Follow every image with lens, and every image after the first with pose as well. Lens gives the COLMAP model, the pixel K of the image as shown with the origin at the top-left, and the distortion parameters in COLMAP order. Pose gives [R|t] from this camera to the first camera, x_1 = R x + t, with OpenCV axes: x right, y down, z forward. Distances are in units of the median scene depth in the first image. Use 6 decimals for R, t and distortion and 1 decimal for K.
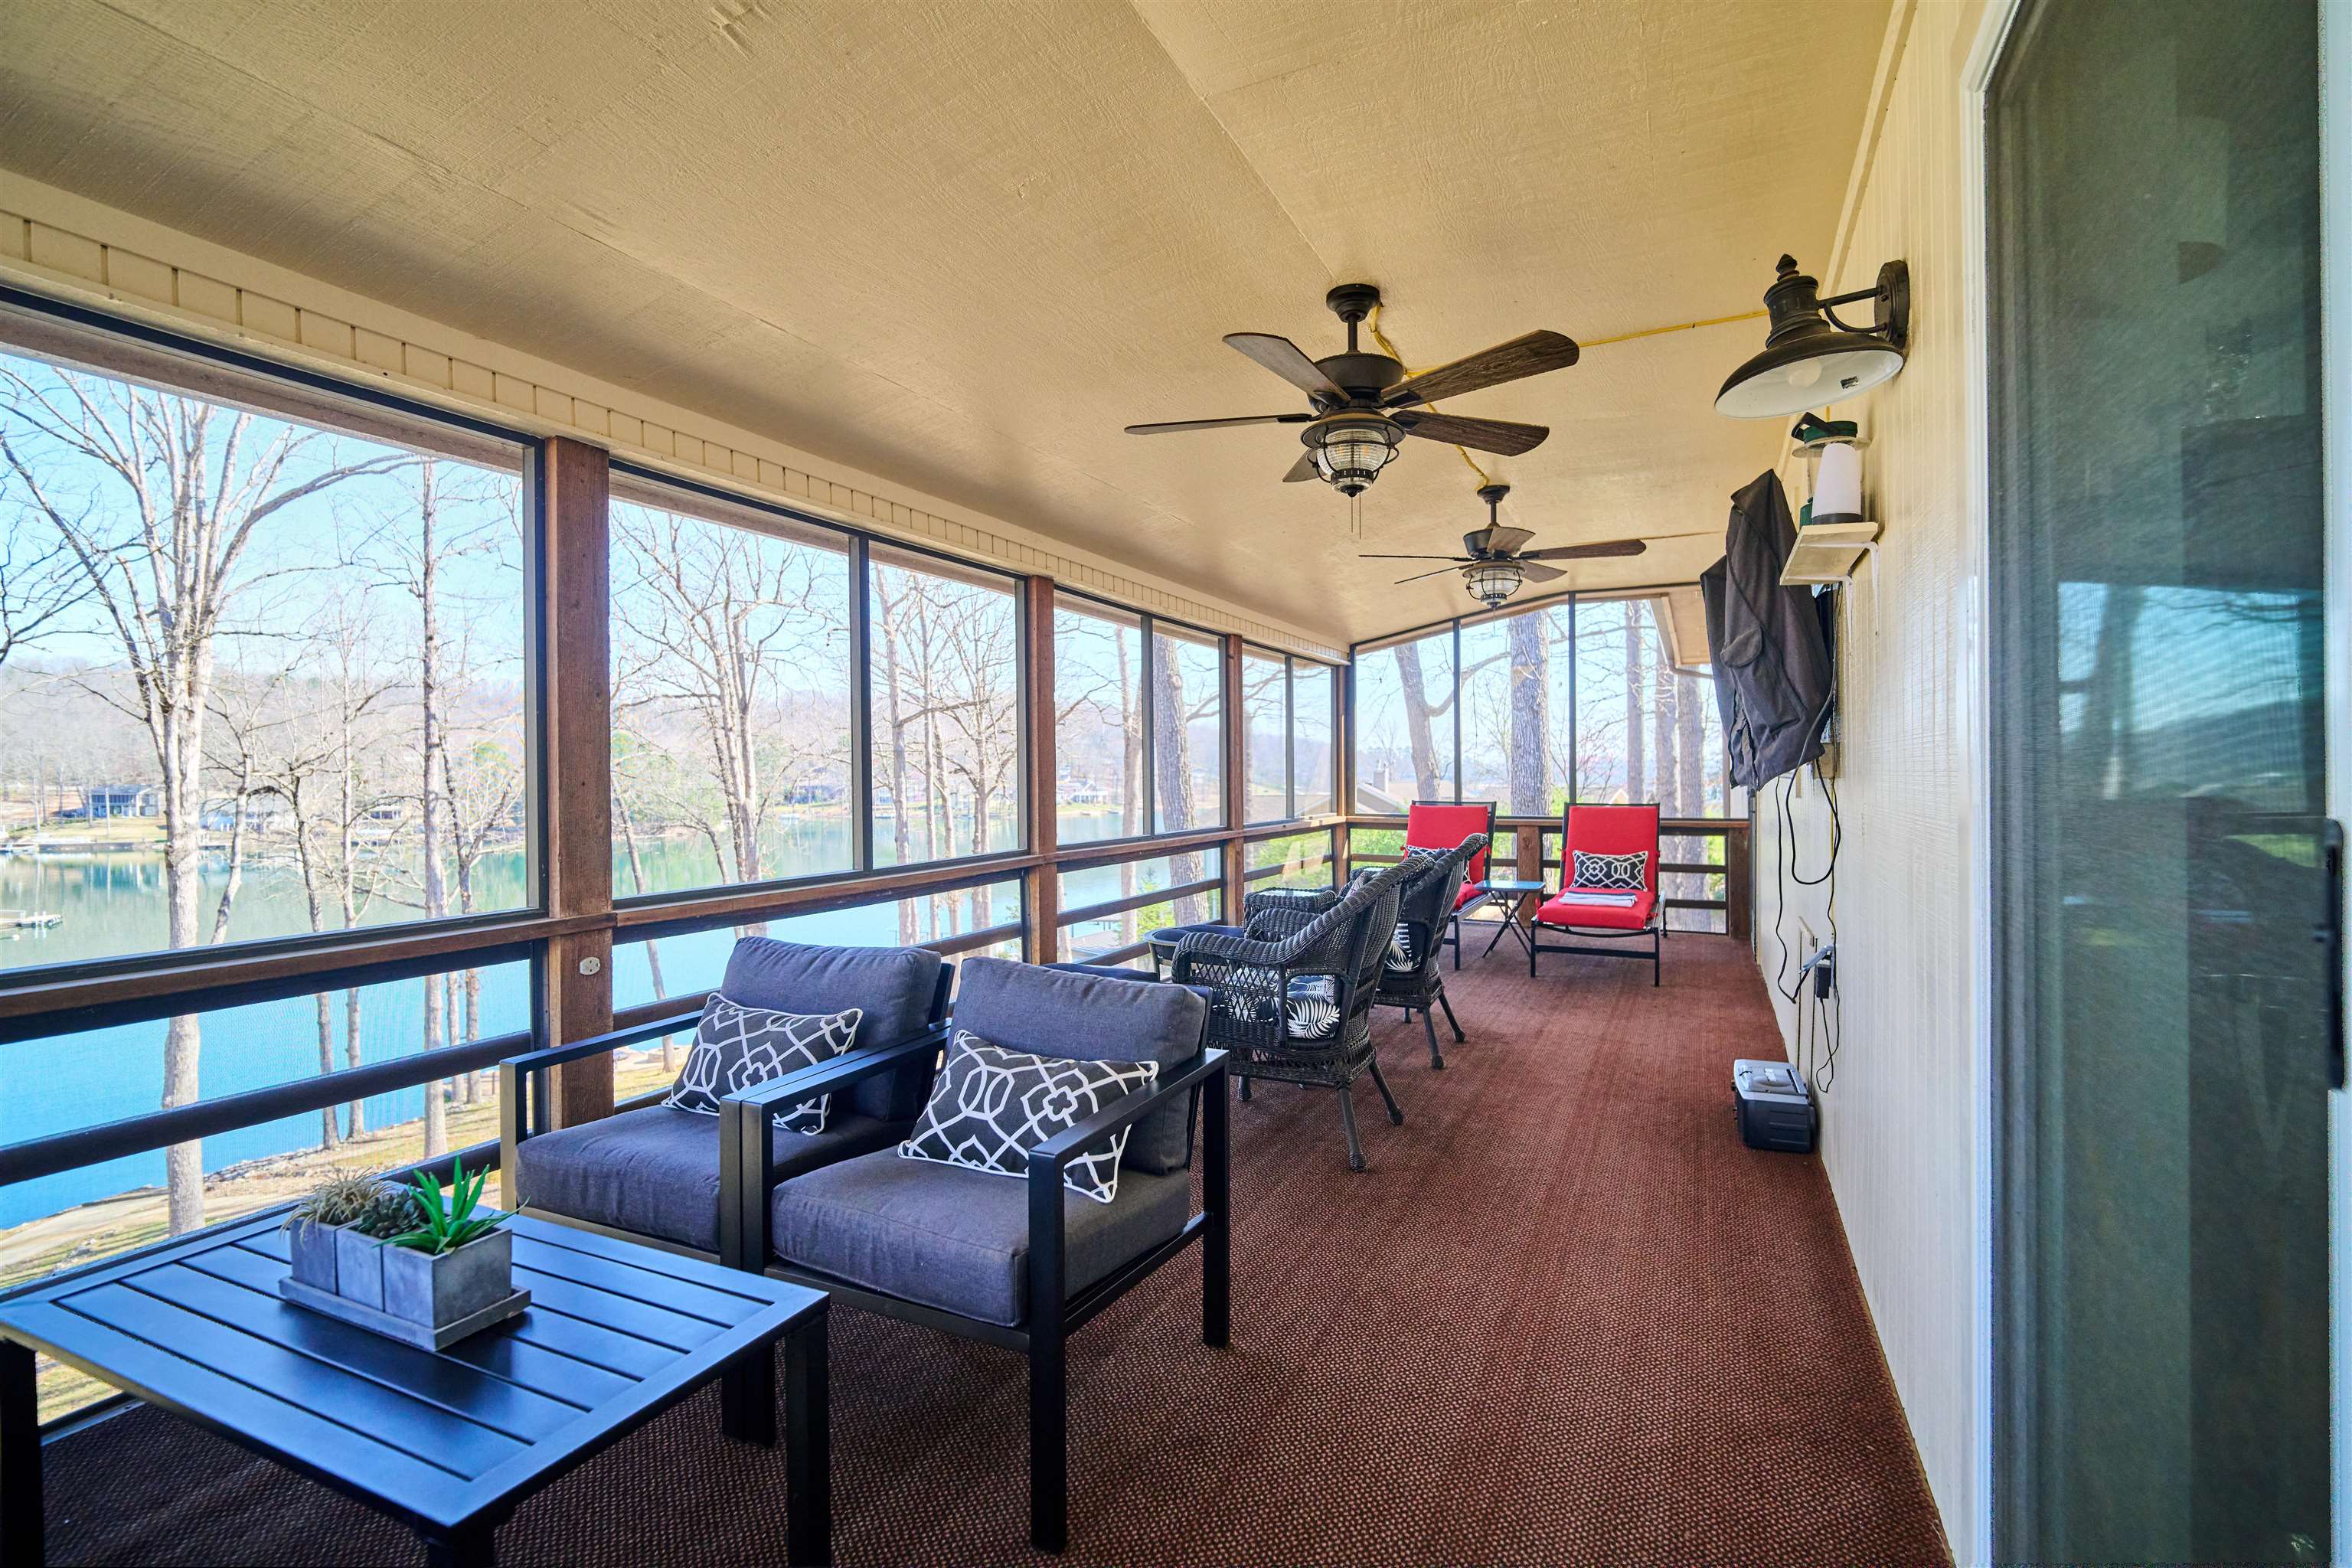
lens RADIAL K [[1085.2, 0, 1172.4], [0, 1085.2, 777.6], [0, 0, 1]] dist [-0.002701, -0.003165]
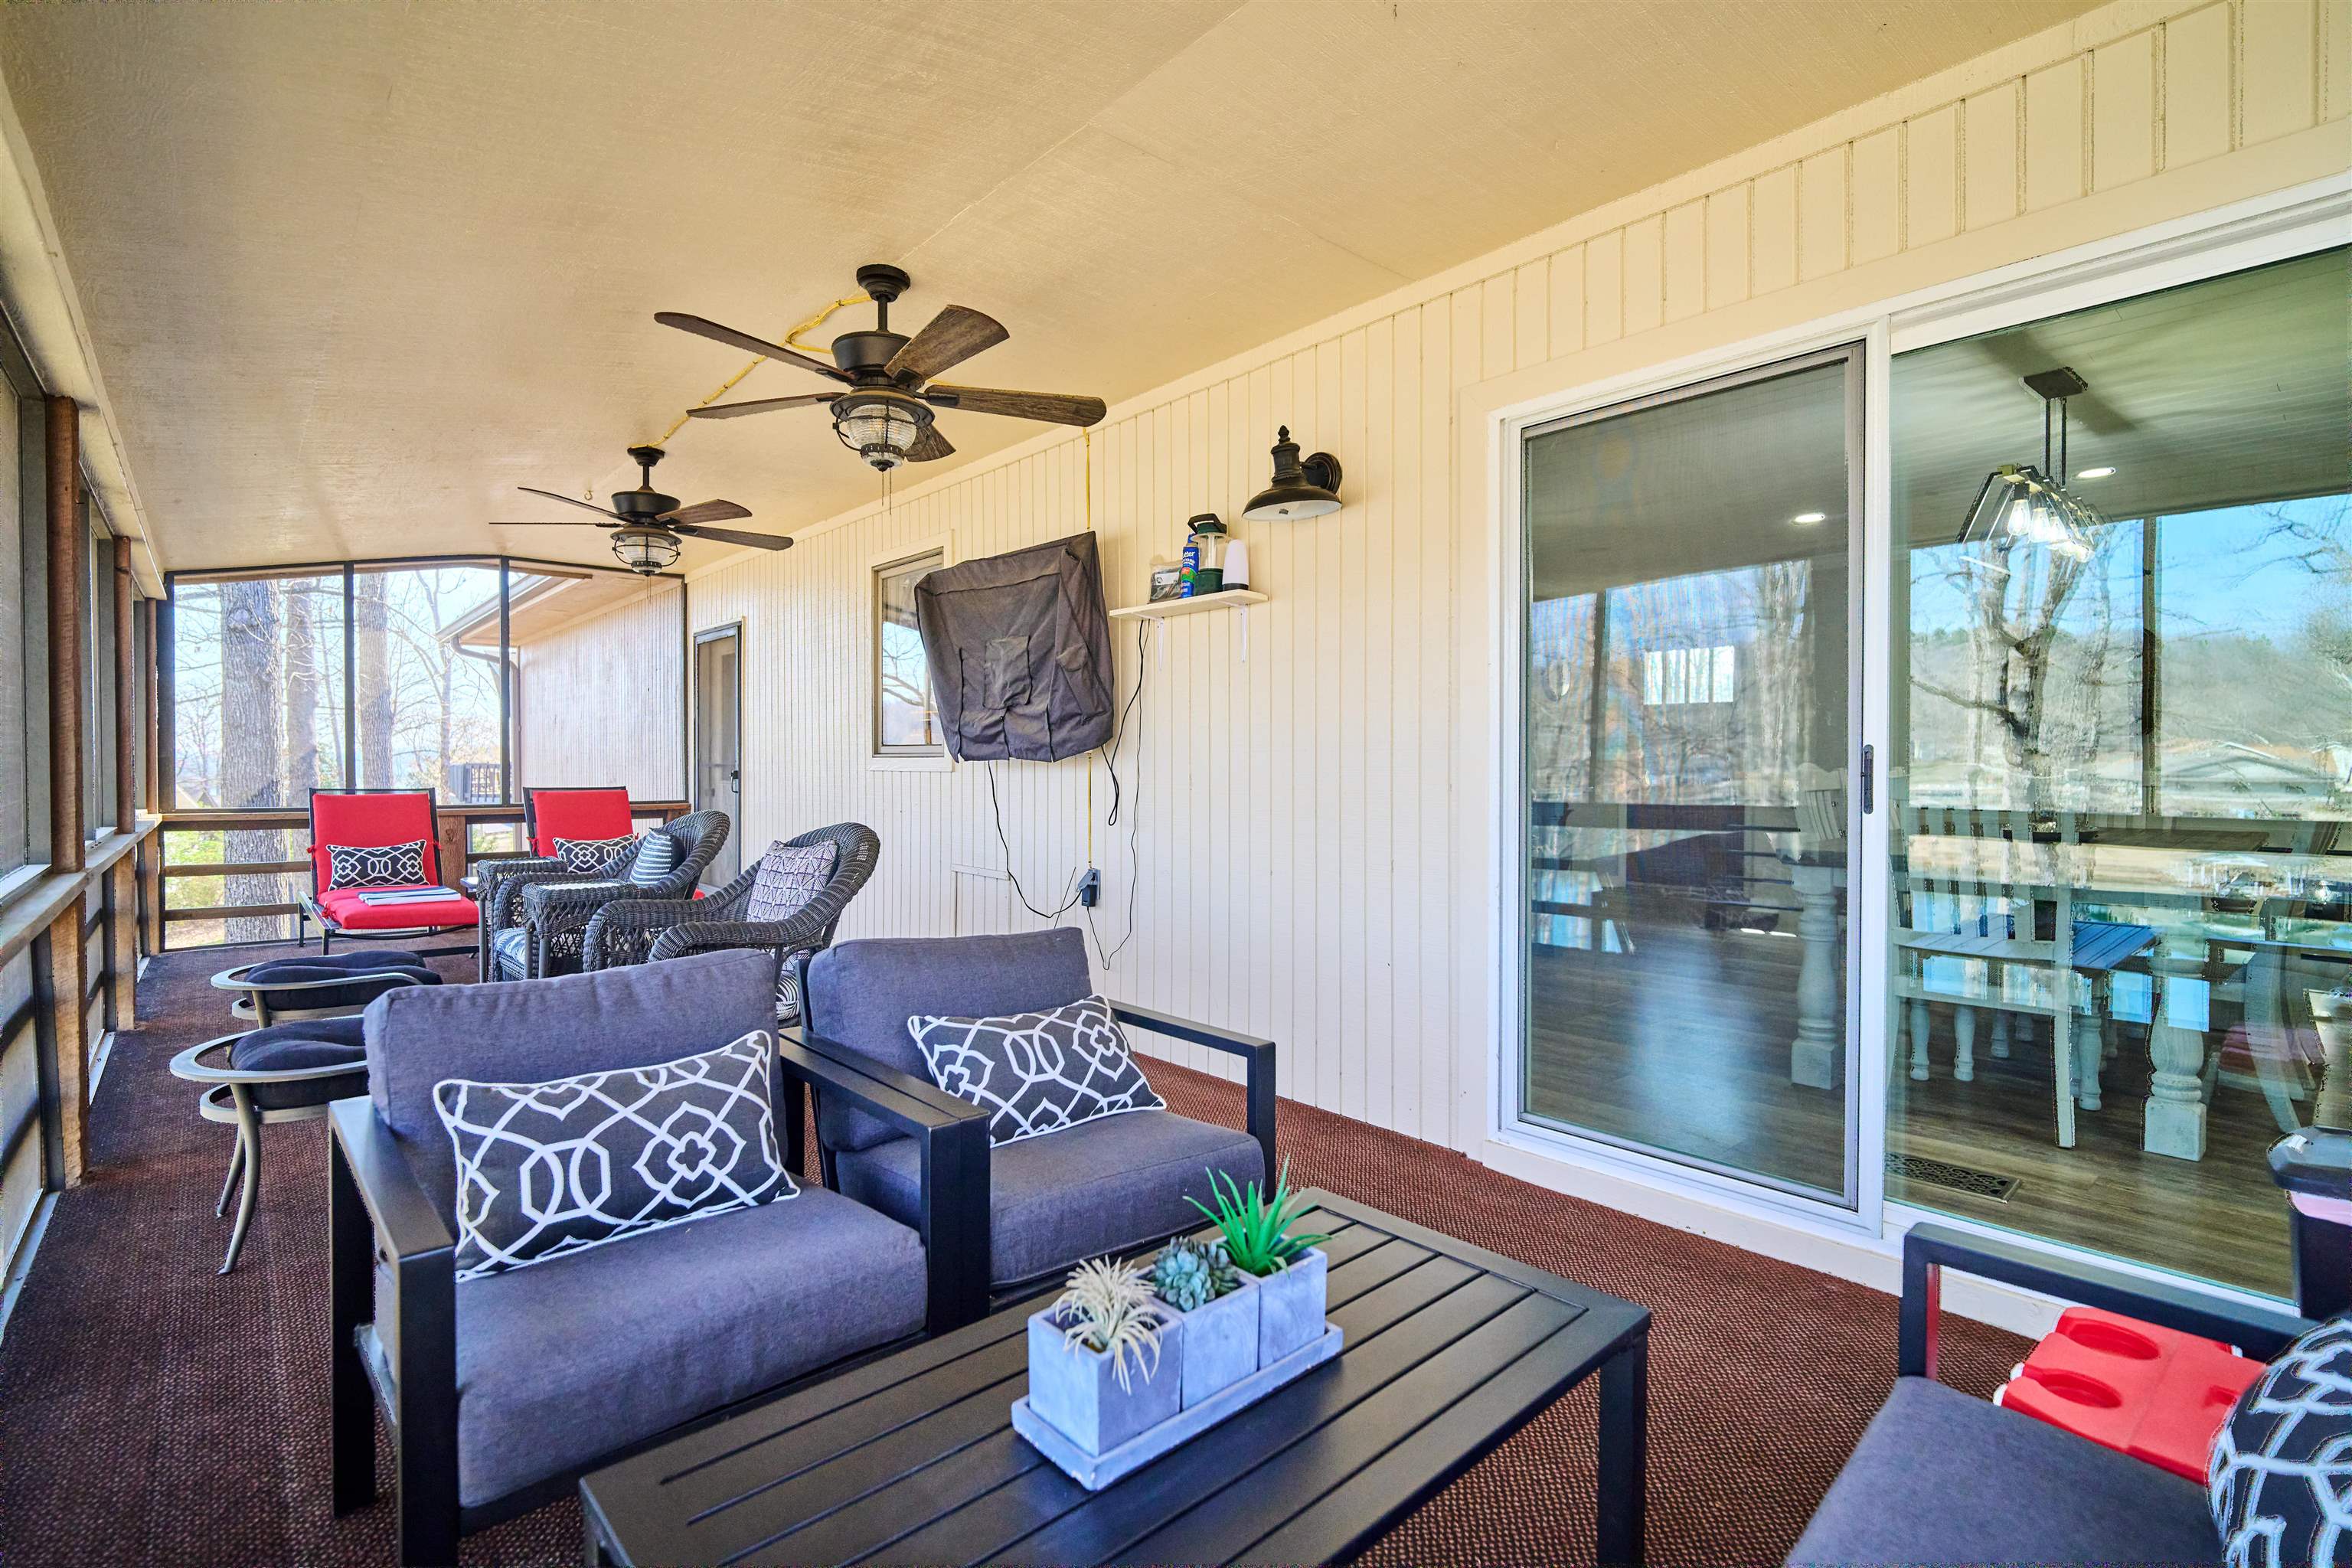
lens RADIAL K [[1085.2, 0, 1178.7], [0, 1085.2, 784.9], [0, 0, 1]] dist [-0.002701, -0.003165]
pose [[0.386437, -0.009077, 0.922271, -0.686931], [-0.000563, 0.999949, 0.010077, 0.028289], [-0.922315, -0.004413, 0.386413, 0.349425]]
